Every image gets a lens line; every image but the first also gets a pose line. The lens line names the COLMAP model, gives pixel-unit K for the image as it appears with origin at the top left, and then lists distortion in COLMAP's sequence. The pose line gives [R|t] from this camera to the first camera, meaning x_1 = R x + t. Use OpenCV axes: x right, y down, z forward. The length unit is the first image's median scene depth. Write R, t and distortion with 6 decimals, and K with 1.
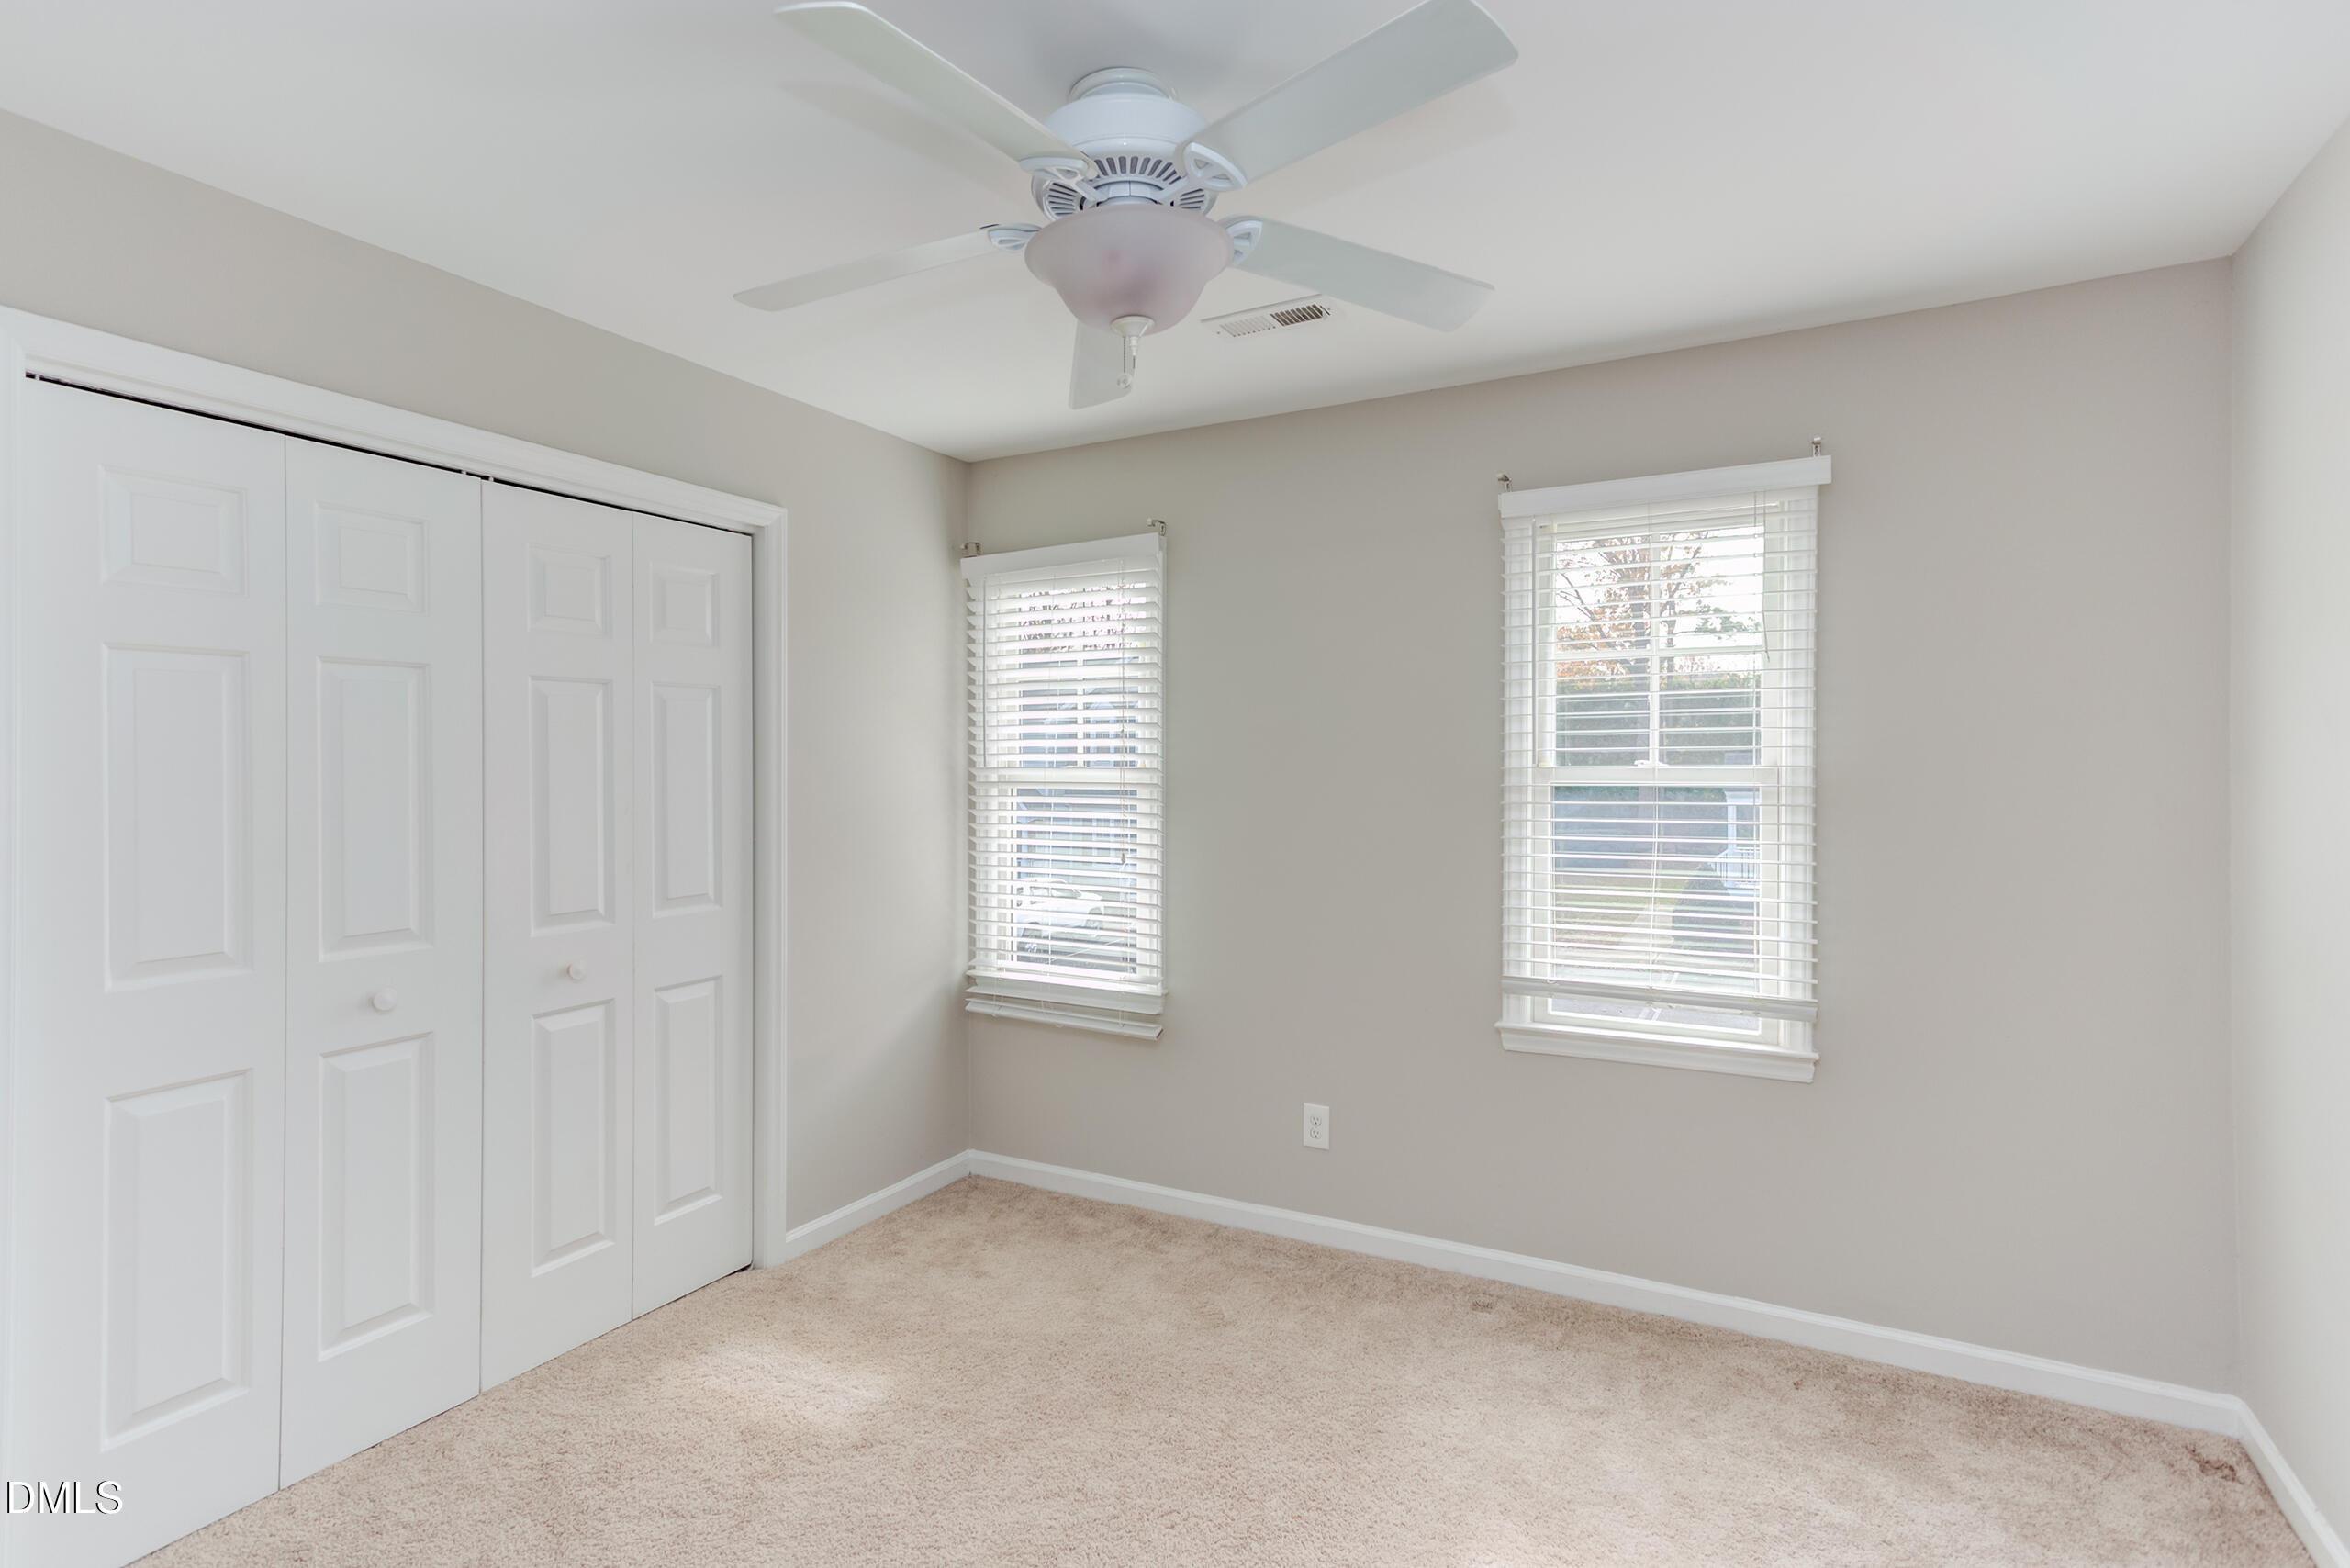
lens RADIAL K [[1182.1, 0, 1165.3], [0, 1182.1, 762.1], [0, 0, 1]] dist [0.011315, 0.009430]
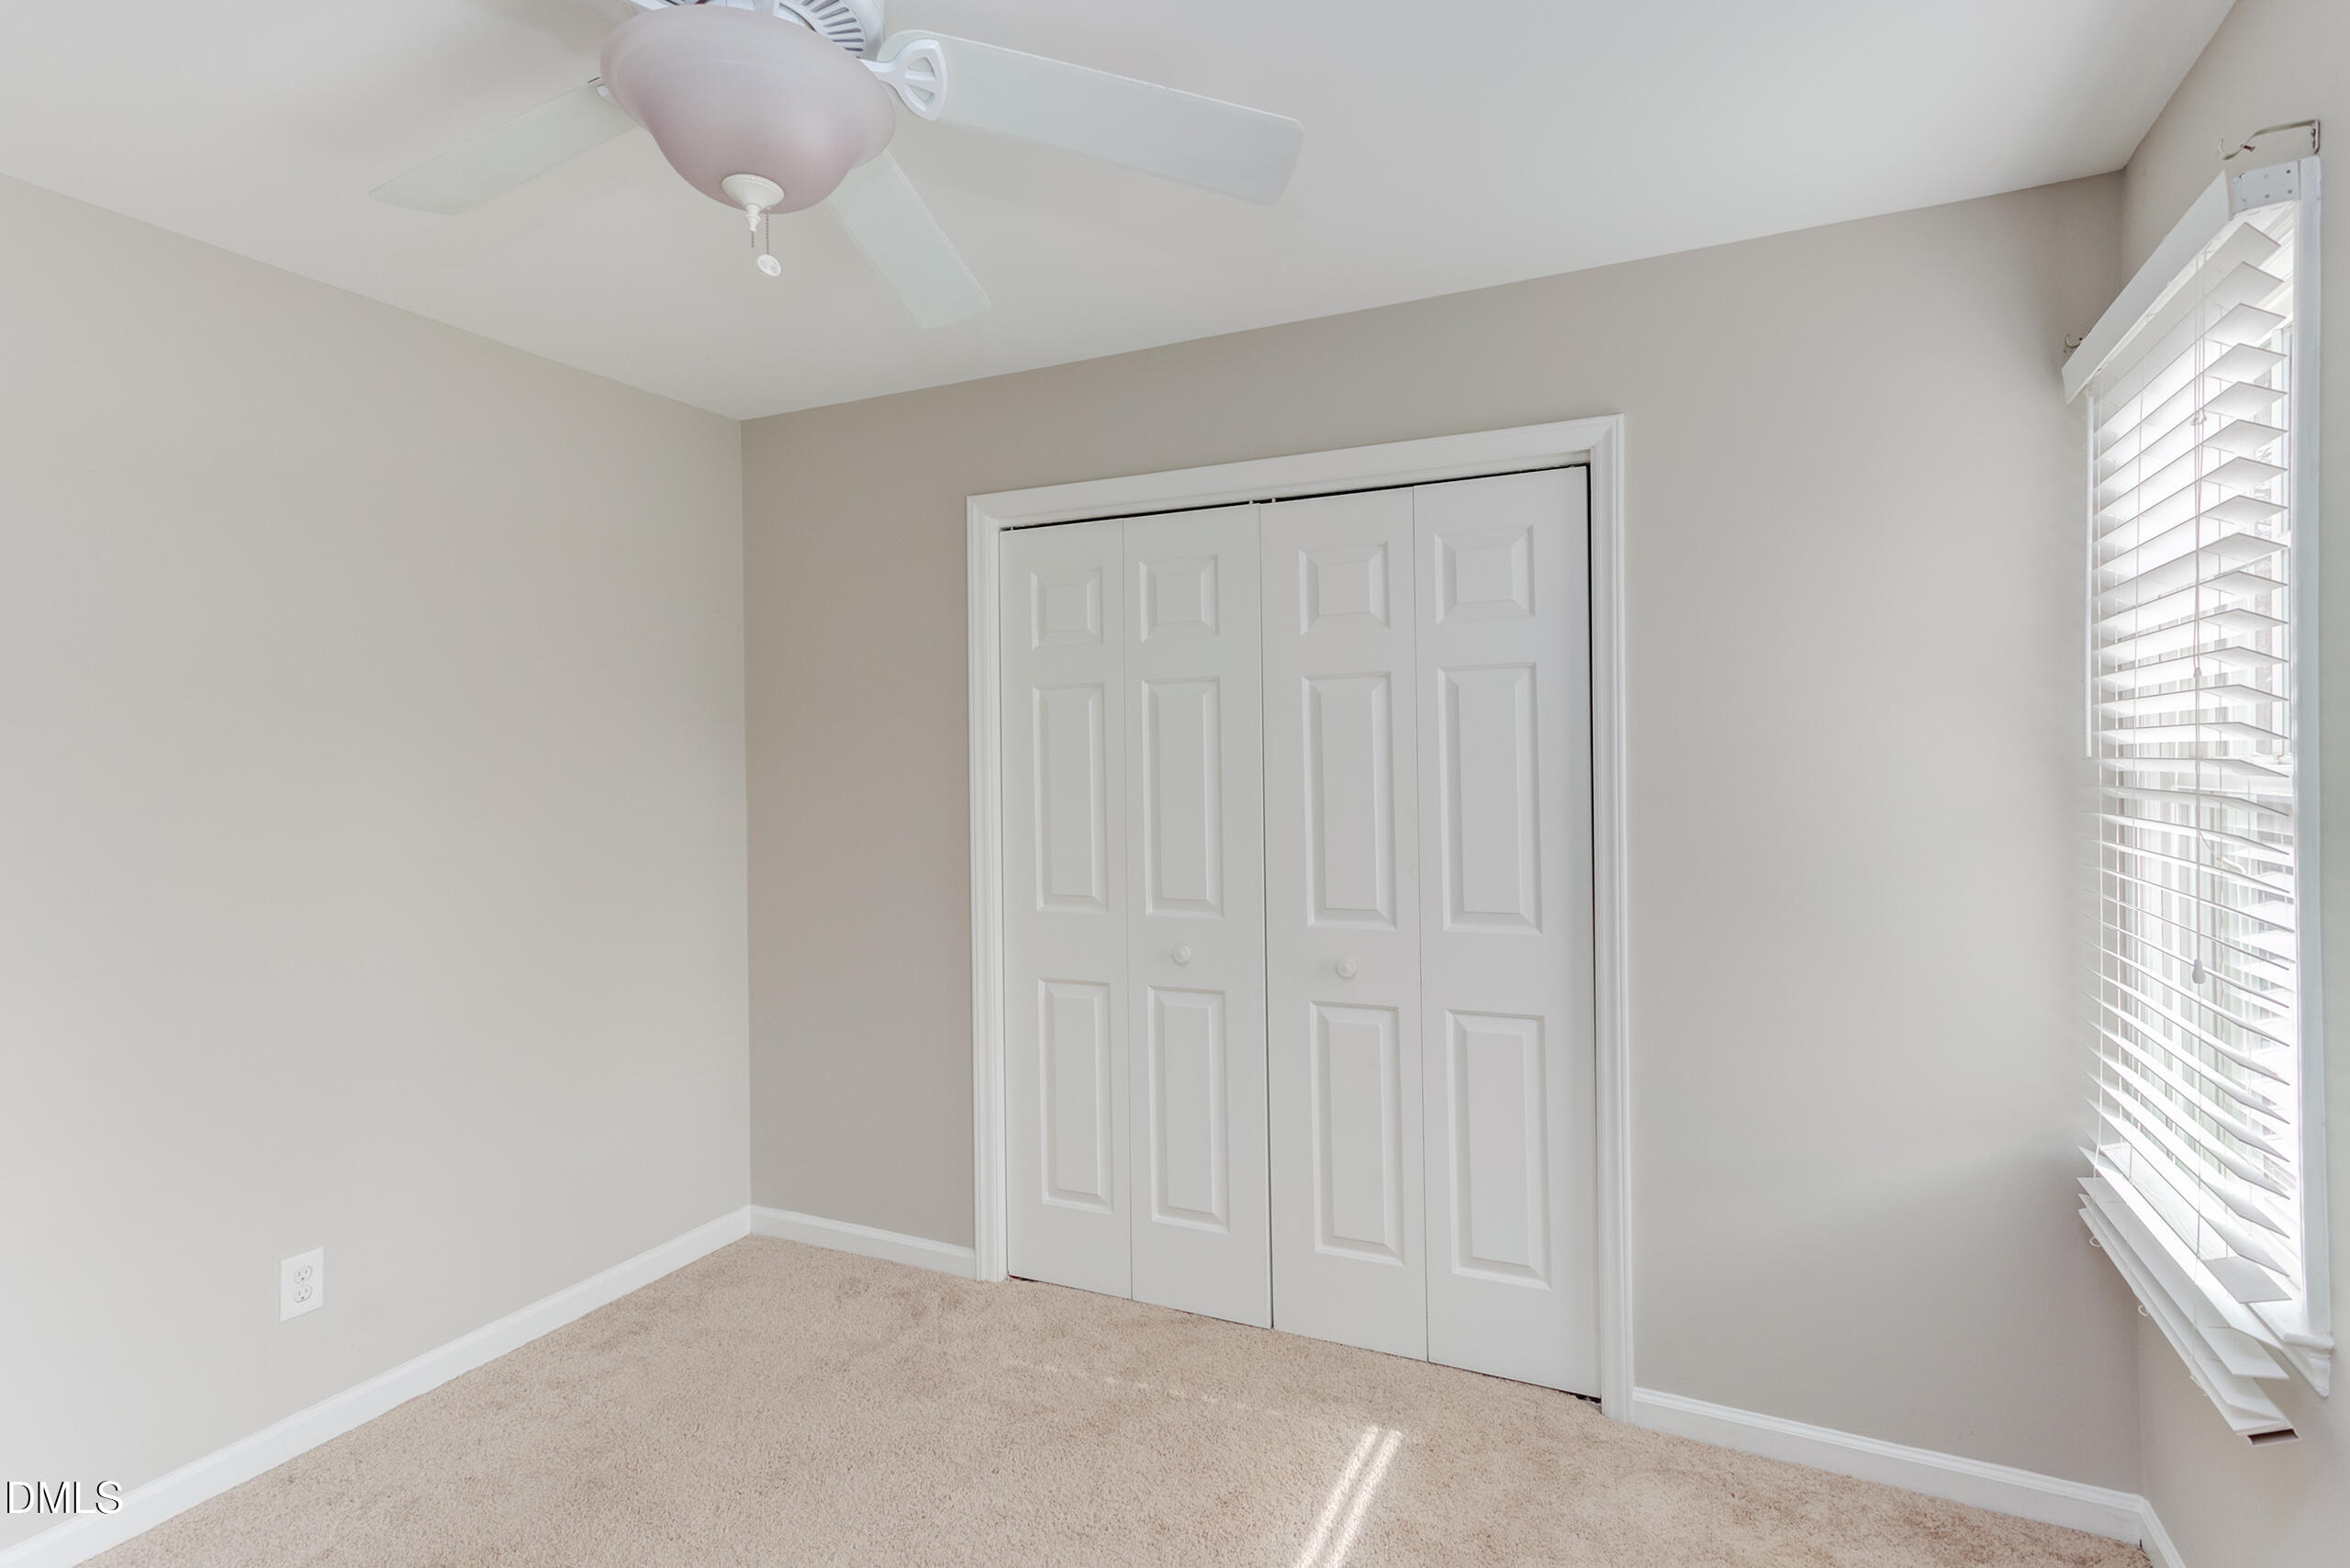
lens RADIAL K [[1182.1, 0, 1165.3], [0, 1182.1, 762.1], [0, 0, 1]] dist [0.011315, 0.009430]
pose [[0.056171, 0.003916, -0.998413, 0.432327], [0.015166, 0.999874, 0.004775, -0.003748], [0.998306, -0.015410, 0.056105, 0.707608]]
